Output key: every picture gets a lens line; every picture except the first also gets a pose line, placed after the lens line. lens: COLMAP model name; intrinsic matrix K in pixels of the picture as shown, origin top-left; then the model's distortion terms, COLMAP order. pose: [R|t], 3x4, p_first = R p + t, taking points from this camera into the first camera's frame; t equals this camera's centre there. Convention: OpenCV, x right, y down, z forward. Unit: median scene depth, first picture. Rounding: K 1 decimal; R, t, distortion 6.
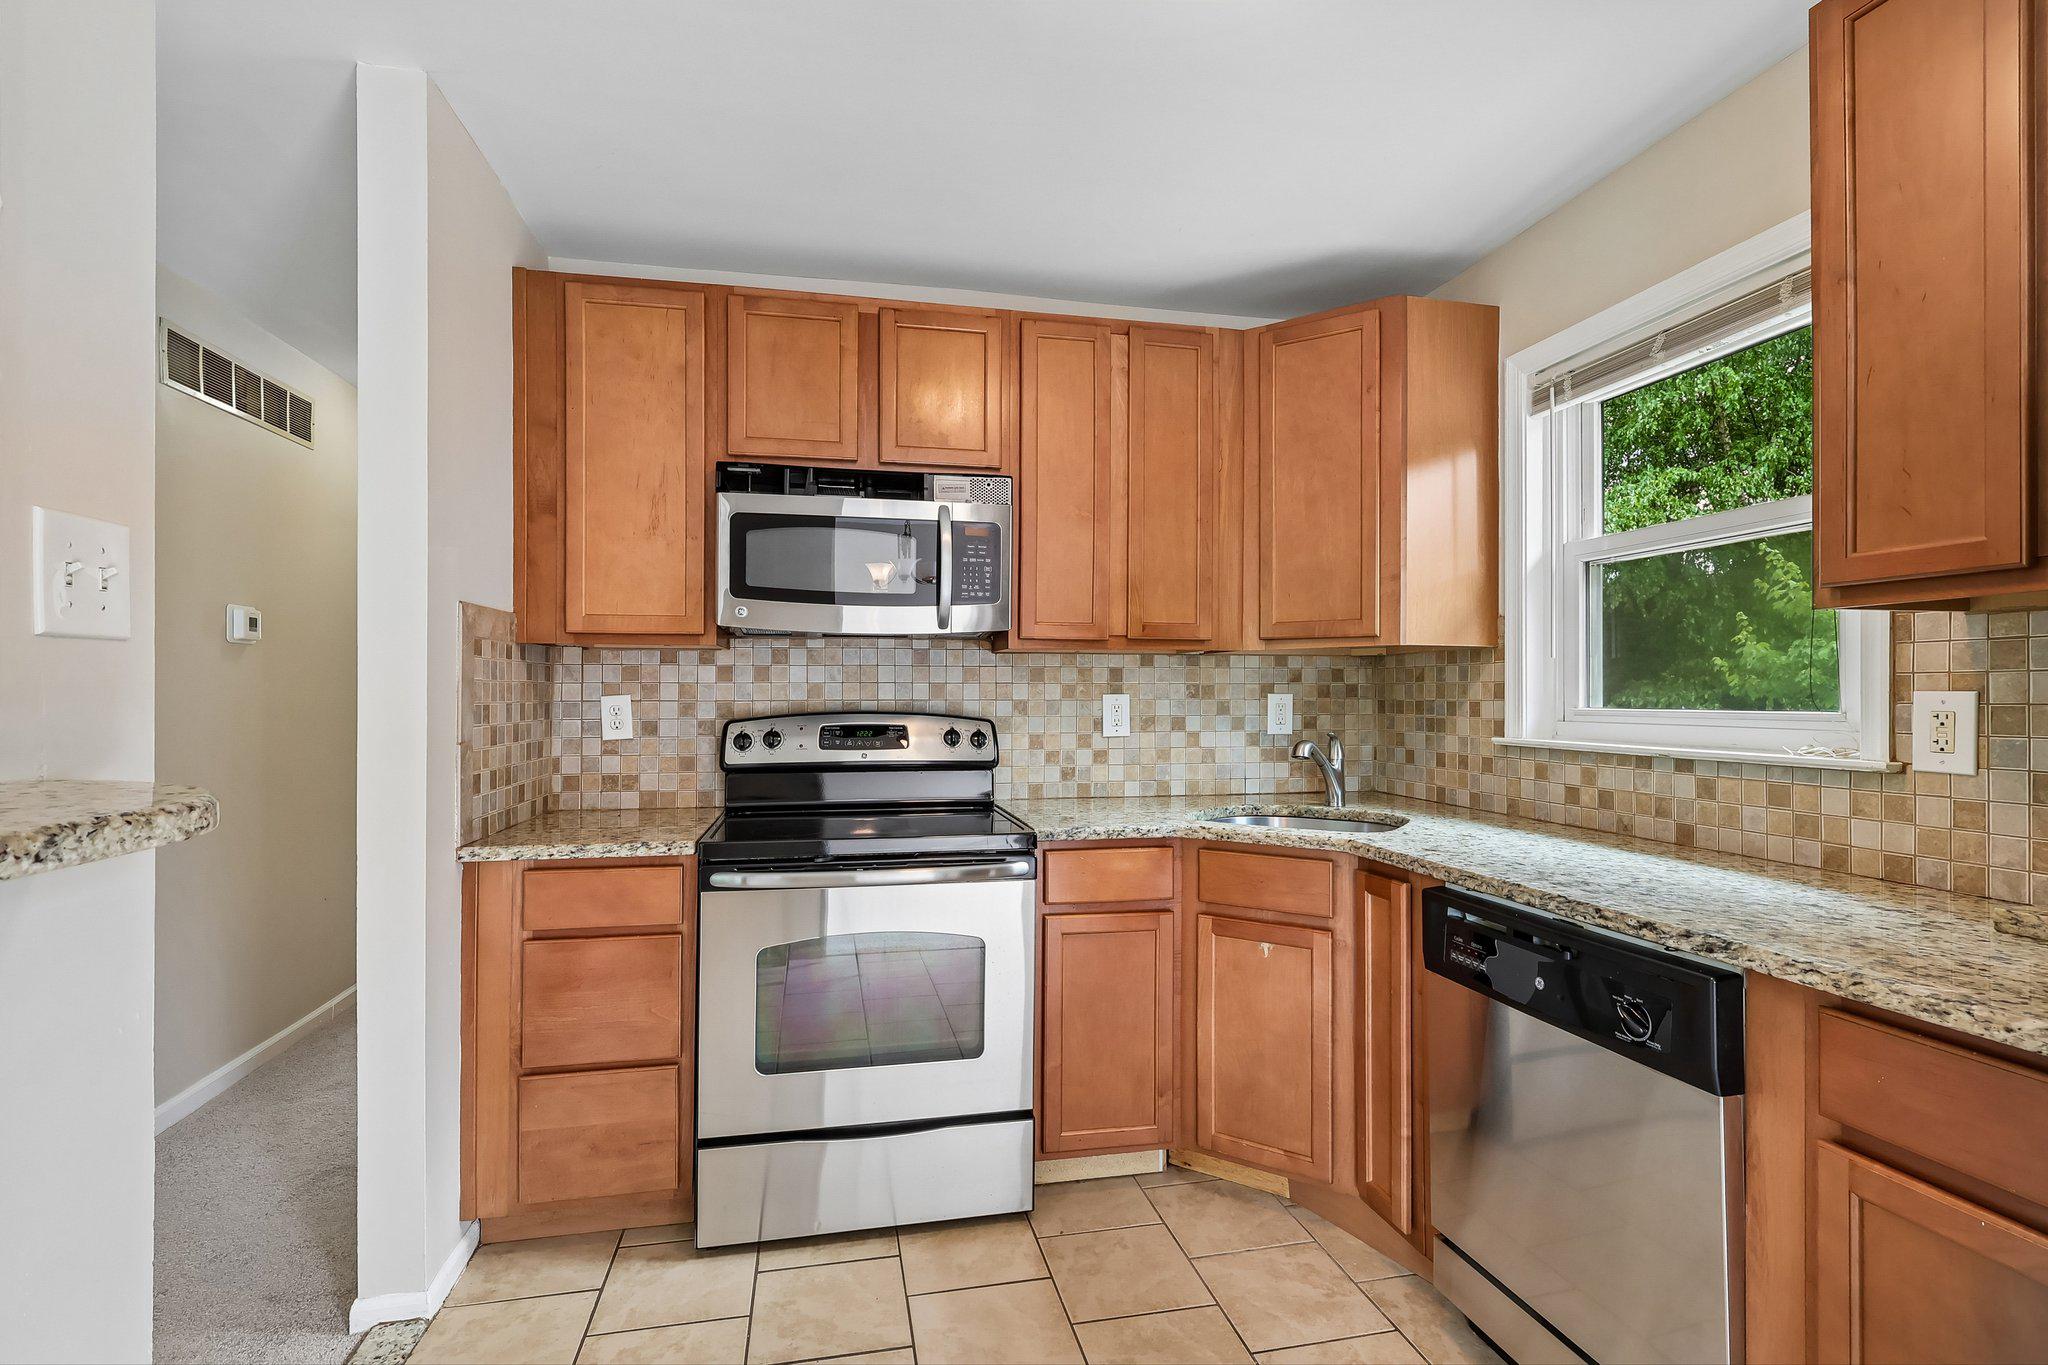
lens RADIAL K [[954.1, 0, 1025.9], [0, 954.1, 693.4], [0, 0, 1]] dist [-0.000851, 0.001064]
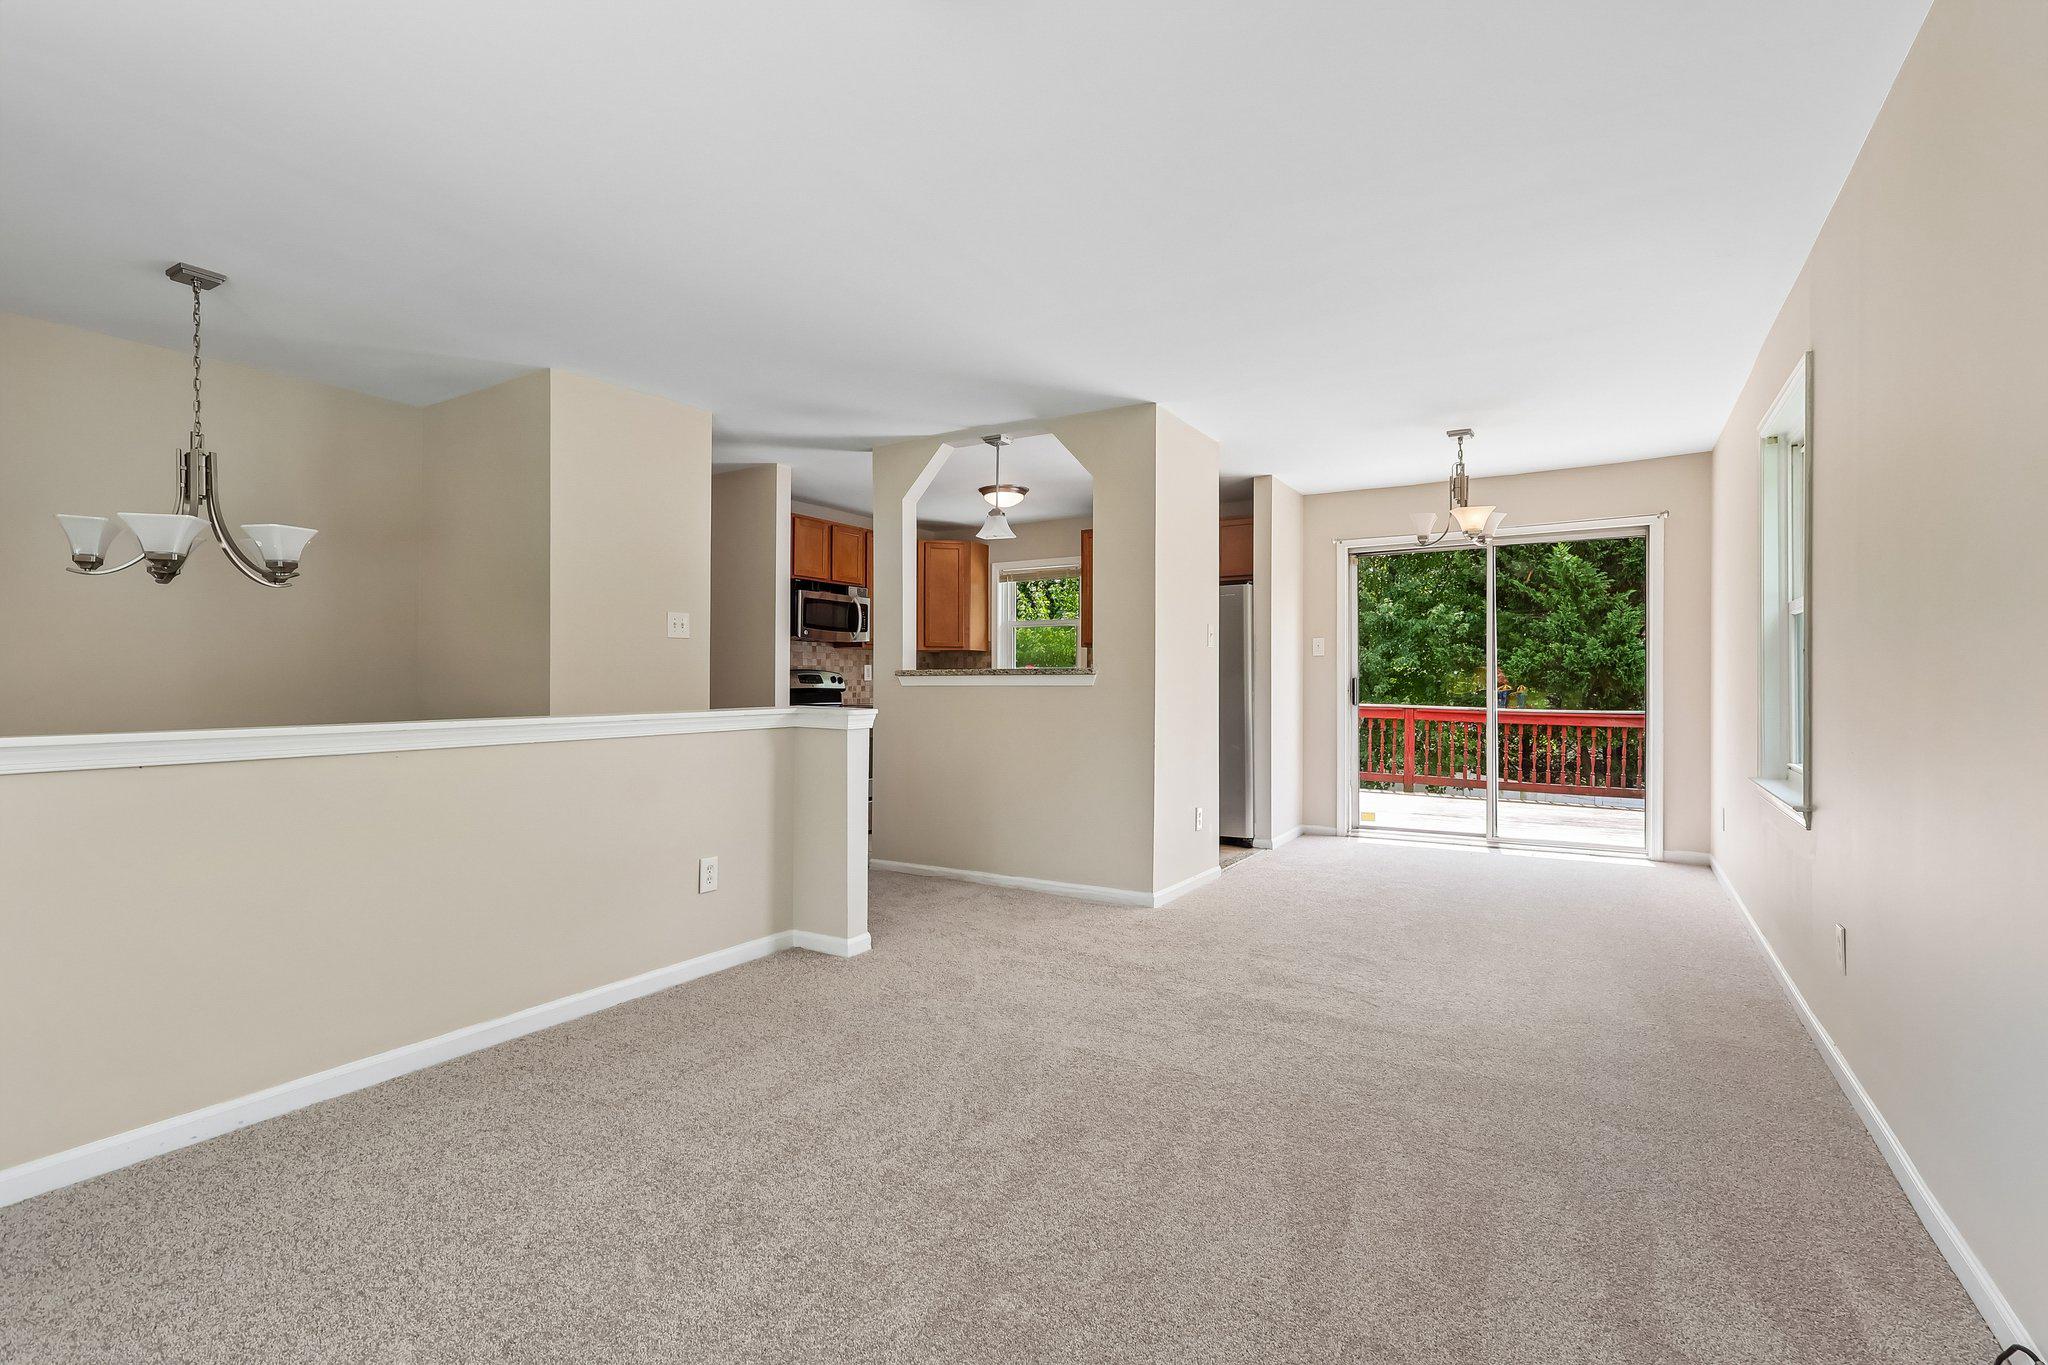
lens RADIAL K [[944.2, 0, 1029.6], [0, 944.2, 691.9], [0, 0, 1]] dist [-0.002681, -0.000122]
pose [[0.683259, -0.005654, 0.730154, -1.721097], [-0.001410, 0.999958, 0.009063, 0.058604], [-0.730175, -0.007222, 0.683222, -1.270734]]
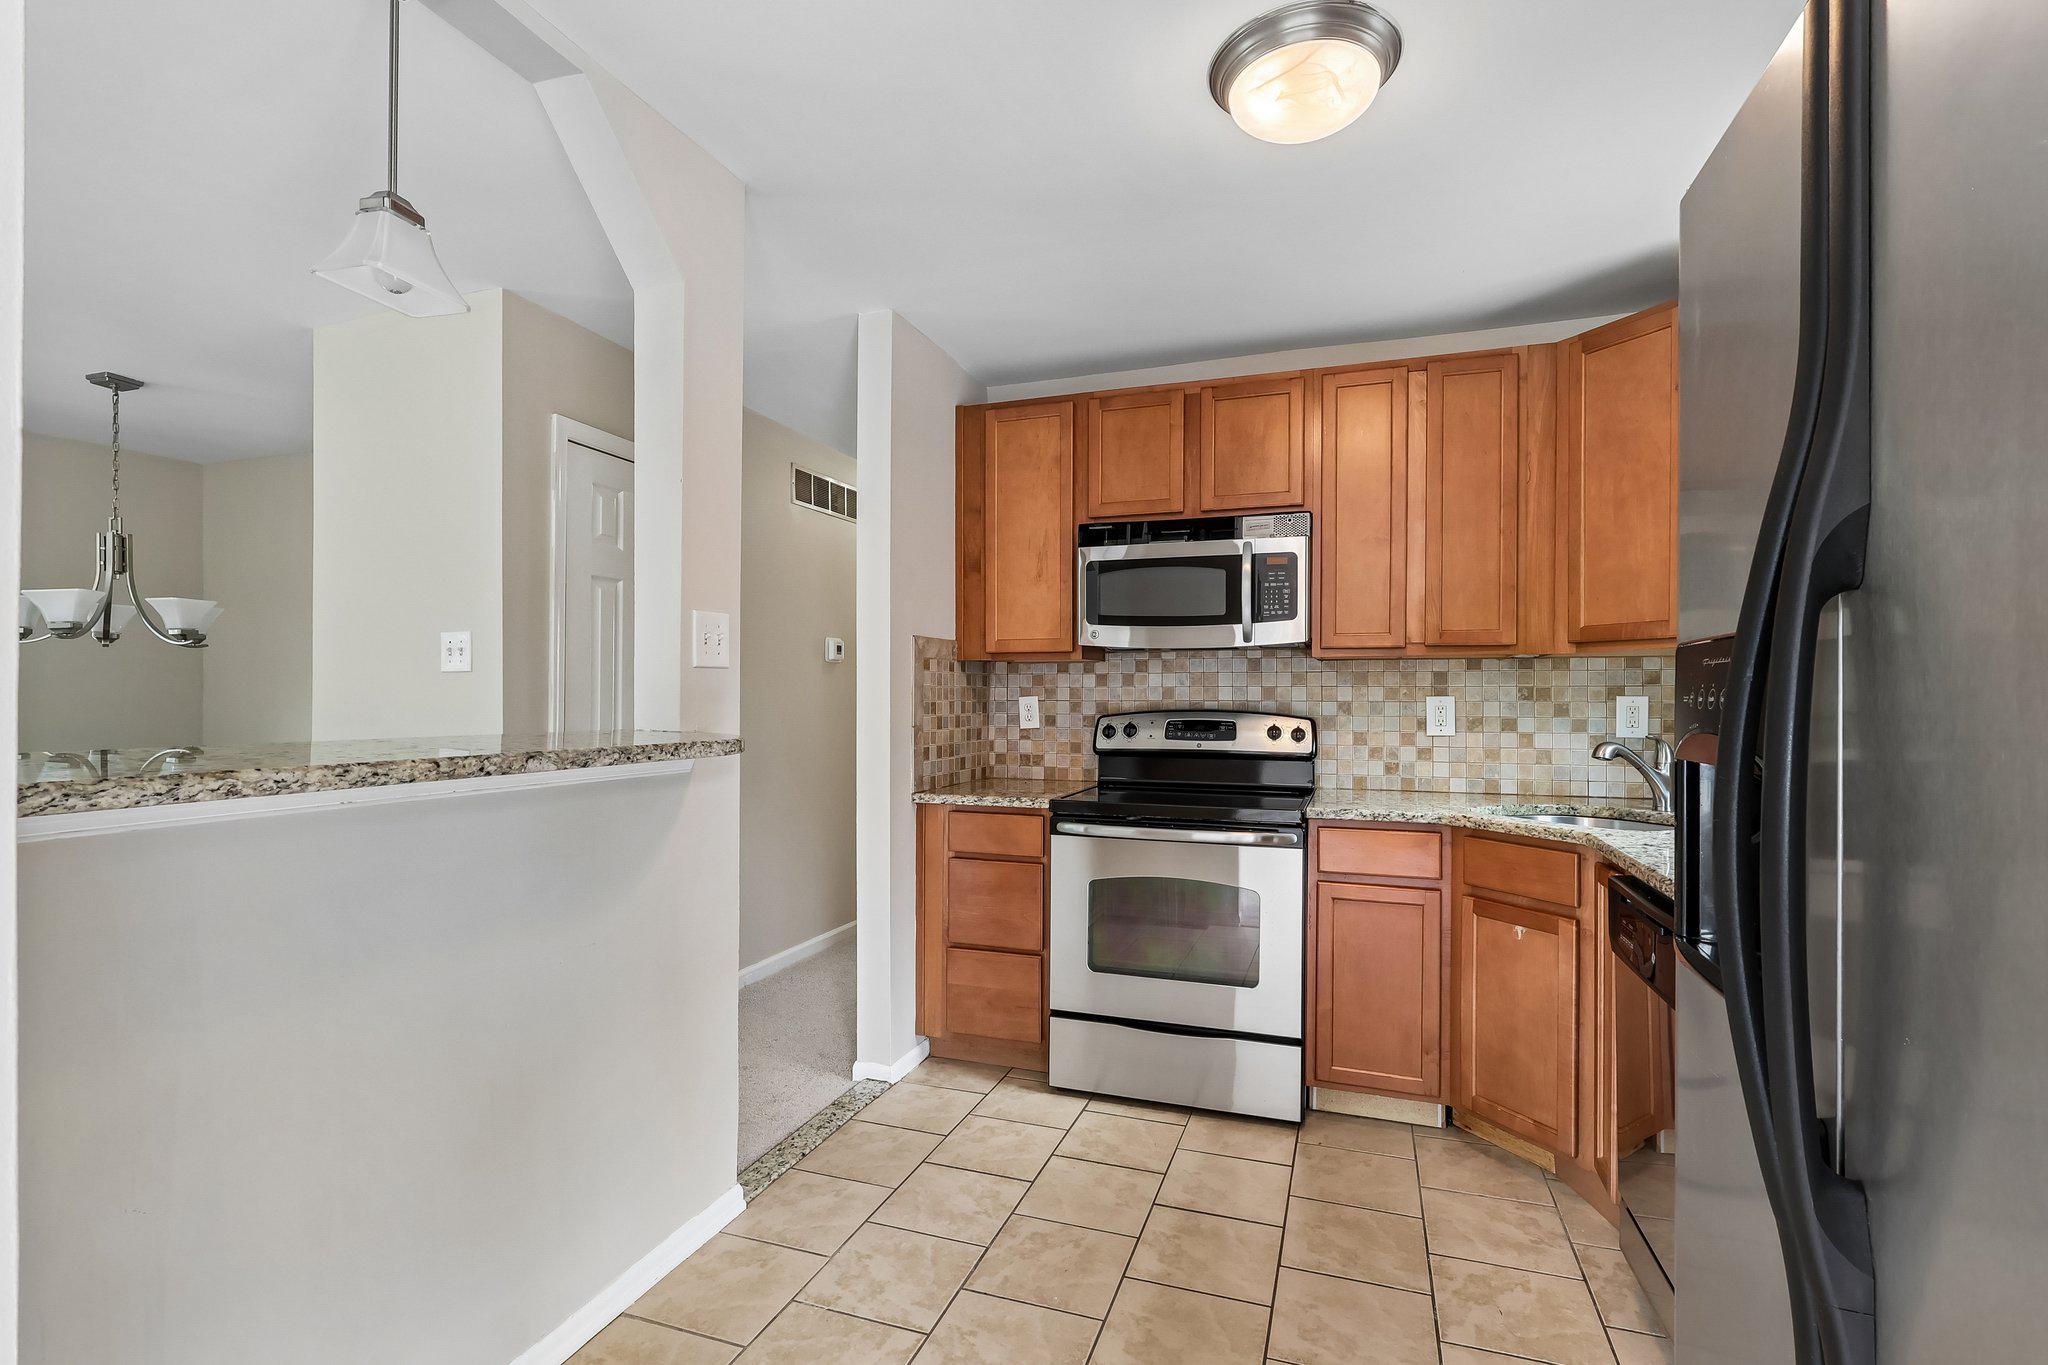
lens RADIAL K [[954.6, 0, 1022.3], [0, 954.6, 696.8], [0, 0, 1]] dist [-0.000272, 0.000598]
pose [[0.854486, 0.001941, -0.519471, 0.285588], [-0.002033, 0.999998, 0.000393, 0.002209], [0.519471, 0.000720, 0.854488, -0.186620]]
